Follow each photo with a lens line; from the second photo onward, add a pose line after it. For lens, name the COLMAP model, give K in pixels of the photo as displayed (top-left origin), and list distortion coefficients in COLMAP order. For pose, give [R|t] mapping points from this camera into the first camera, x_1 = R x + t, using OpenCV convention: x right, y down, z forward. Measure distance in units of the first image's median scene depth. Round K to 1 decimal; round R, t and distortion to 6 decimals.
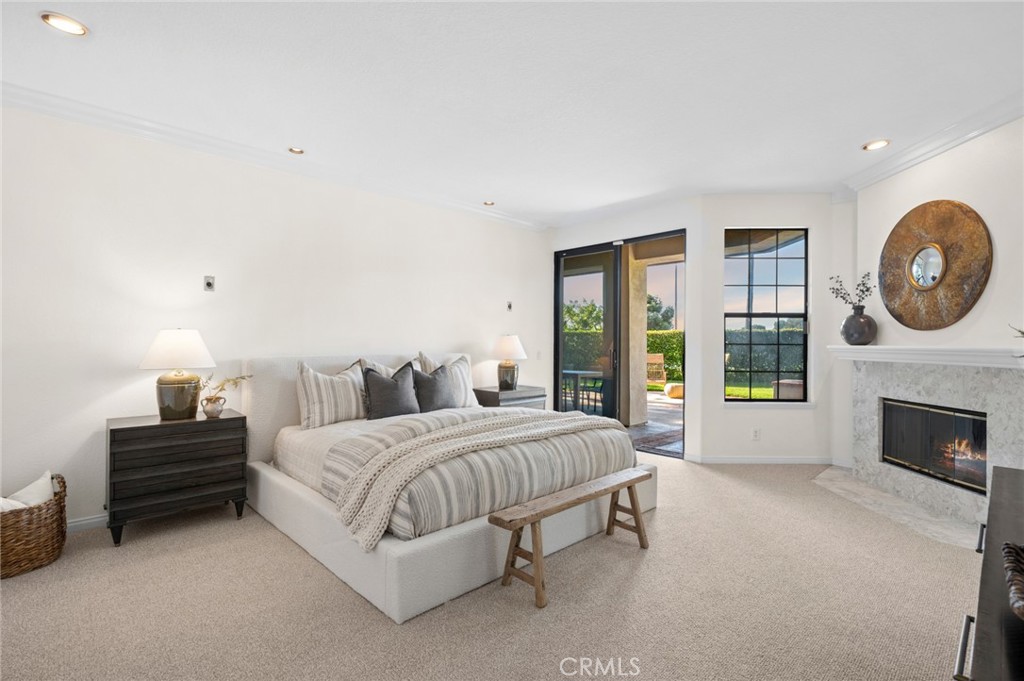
lens RADIAL K [[479.3, 0, 512.0], [0, 479.3, 340.5], [0, 0, 1]] dist [0.001304, 0.001339]
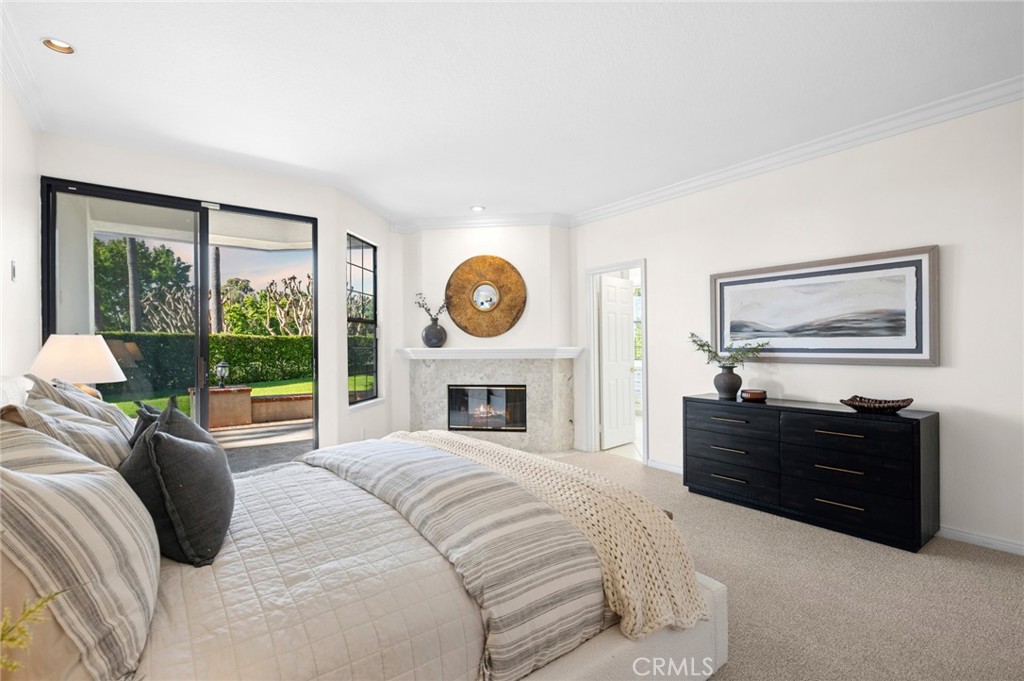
lens RADIAL K [[479.3, 0, 512.0], [0, 479.3, 340.5], [0, 0, 1]] dist [0.001304, 0.001339]
pose [[0.094550, 0.002828, 0.995516, -0.660095], [0.003813, 0.999988, -0.003203, -0.005363], [-0.995513, 0.004099, 0.094538, 0.759859]]
